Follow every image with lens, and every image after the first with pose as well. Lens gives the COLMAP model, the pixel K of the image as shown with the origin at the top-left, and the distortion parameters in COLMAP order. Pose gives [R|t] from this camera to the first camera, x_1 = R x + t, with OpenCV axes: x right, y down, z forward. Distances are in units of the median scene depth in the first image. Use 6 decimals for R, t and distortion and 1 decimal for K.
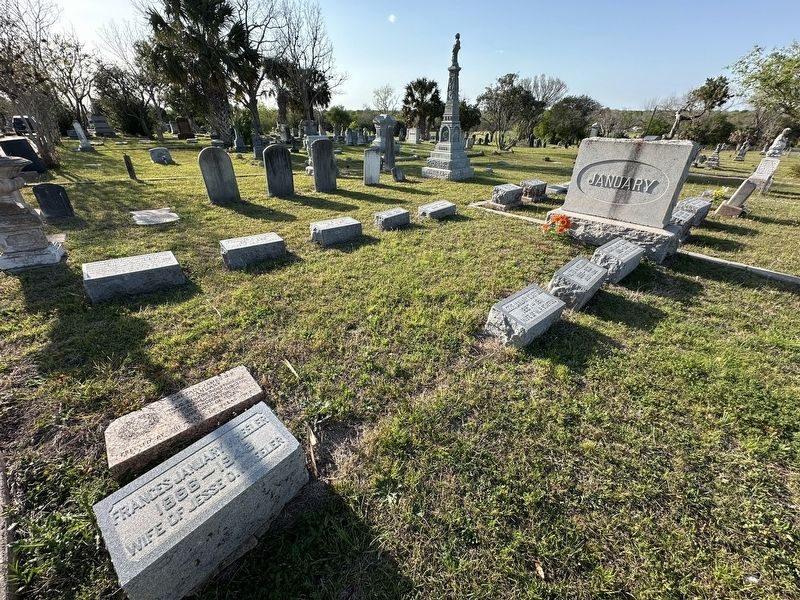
lens RADIAL K [[321.9, 0, 399.7], [0, 321.9, 298.4], [0, 0, 1]] dist [-0.002955, -0.000005]
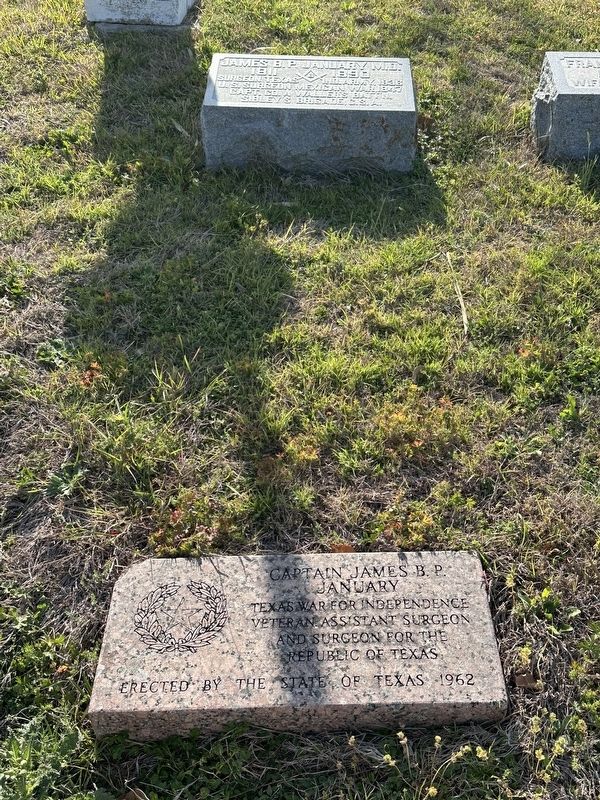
lens RADIAL K [[898.9, 0, 301.7], [0, 898.9, 401.5], [0, 0, 1]] dist [0.100143, 0.000000]
pose [[0.736657, 0.415653, -0.533450, -0.192387], [-0.287144, 0.906426, 0.309743, -0.125058], [0.612278, -0.074997, 0.787077, 0.215087]]
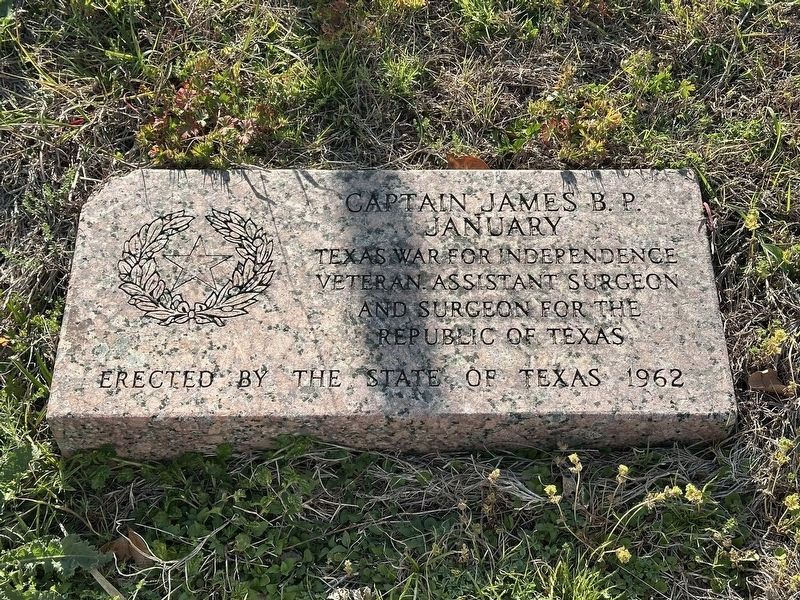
lens RADIAL K [[1270.7, 0, 397.8], [0, 1270.7, 306.1], [0, 0, 1]] dist [0.179870, 0.000000]
pose [[0.740332, 0.562974, -0.367381, -0.273274], [-0.326256, 0.778725, 0.535858, -0.060288], [0.587763, -0.276852, 0.760189, 0.300931]]
